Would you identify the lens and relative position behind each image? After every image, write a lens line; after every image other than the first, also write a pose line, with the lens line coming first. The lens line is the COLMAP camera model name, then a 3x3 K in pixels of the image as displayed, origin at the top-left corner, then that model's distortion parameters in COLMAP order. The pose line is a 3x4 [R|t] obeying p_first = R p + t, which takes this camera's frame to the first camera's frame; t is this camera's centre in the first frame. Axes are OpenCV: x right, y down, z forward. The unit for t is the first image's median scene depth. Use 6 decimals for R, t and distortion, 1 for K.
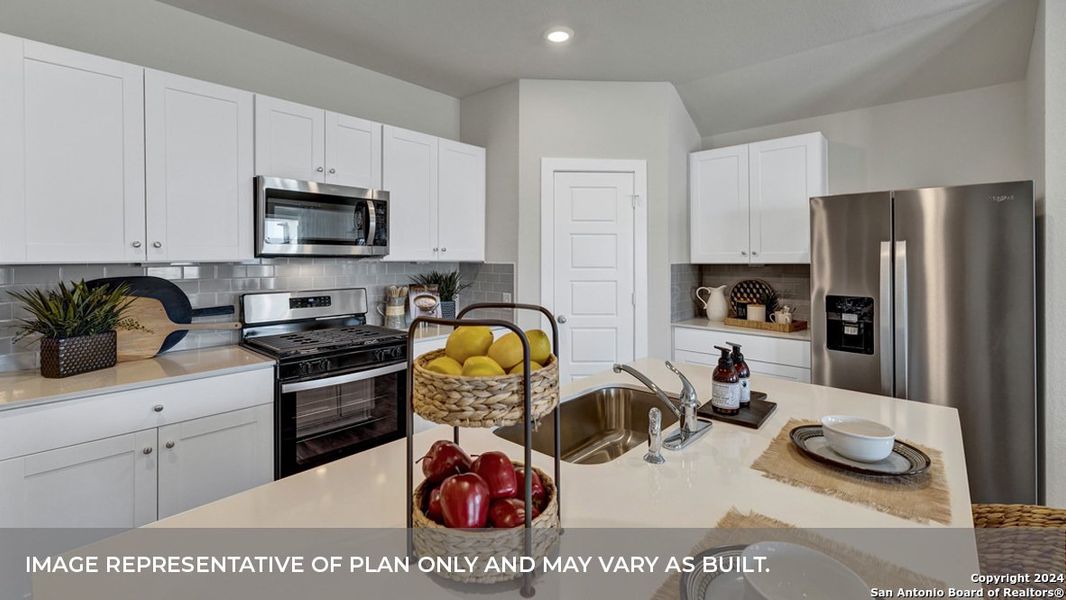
lens RADIAL K [[458.4, 0, 521.7], [0, 458.4, 261.1], [0, 0, 1]] dist [0.003910, 0.000147]
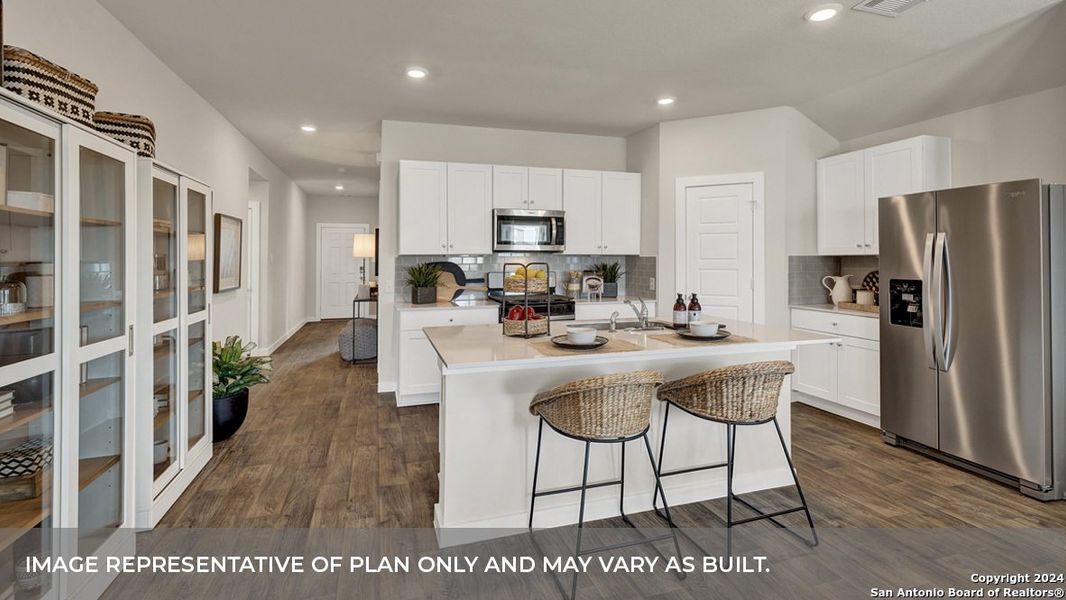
lens RADIAL K [[474.4, 0, 526.6], [0, 474.4, 259.2], [0, 0, 1]] dist [0.002552, 0.000188]
pose [[0.865603, -0.003546, -0.500718, 0.380183], [-0.000669, 0.999966, -0.008238, 0.027654], [0.500731, 0.007466, 0.865571, -0.454932]]
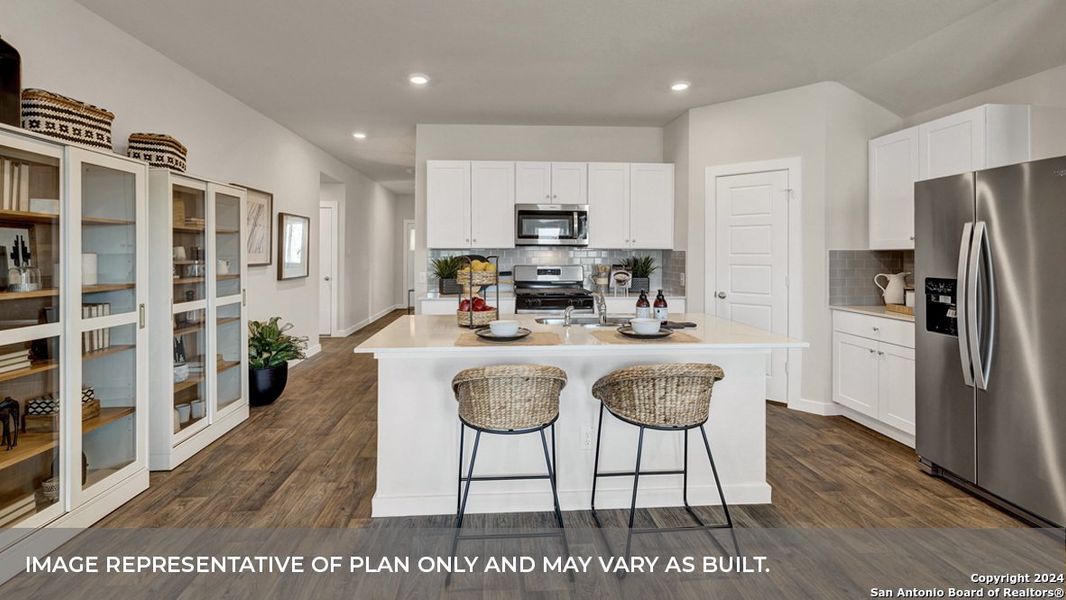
lens RADIAL K [[465.3, 0, 528.1], [0, 465.3, 256.8], [0, 0, 1]] dist [-0.000328, -0.000116]
pose [[0.724736, 0.004239, -0.689014, 0.603882], [-0.006519, 0.999979, -0.000704, 0.028869], [0.688996, 0.005002, 0.724748, -0.287927]]
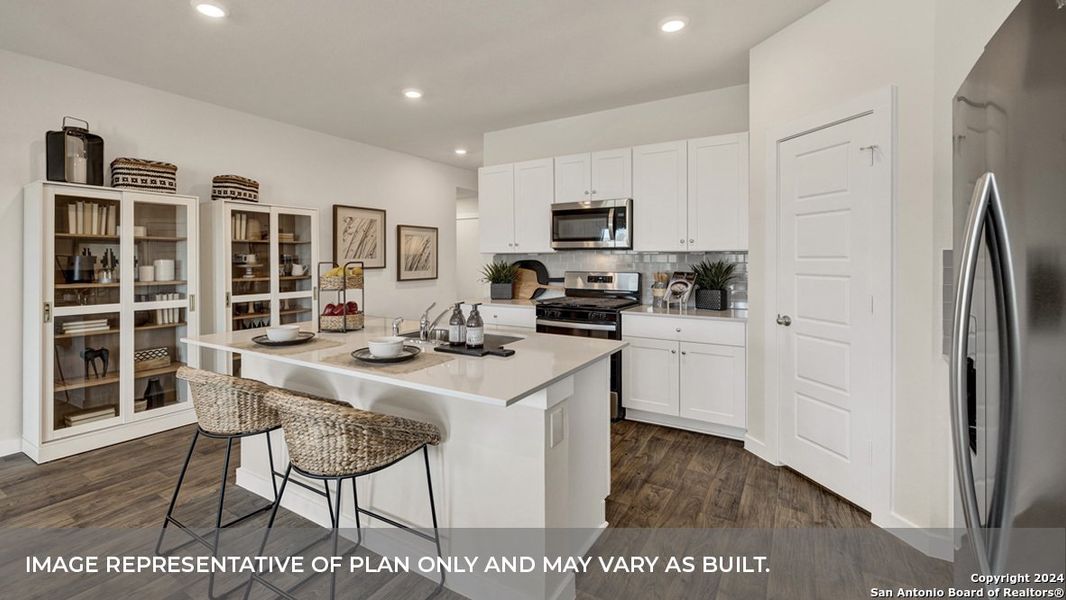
lens RADIAL K [[458.4, 0, 521.7], [0, 458.4, 261.1], [0, 0, 1]] dist [0.003910, 0.000147]
pose [[0.185058, 0.005019, -0.982715, 0.842725], [-0.005949, 0.999974, 0.003987, 0.021389], [0.982710, 0.005108, 0.185083, 0.406453]]
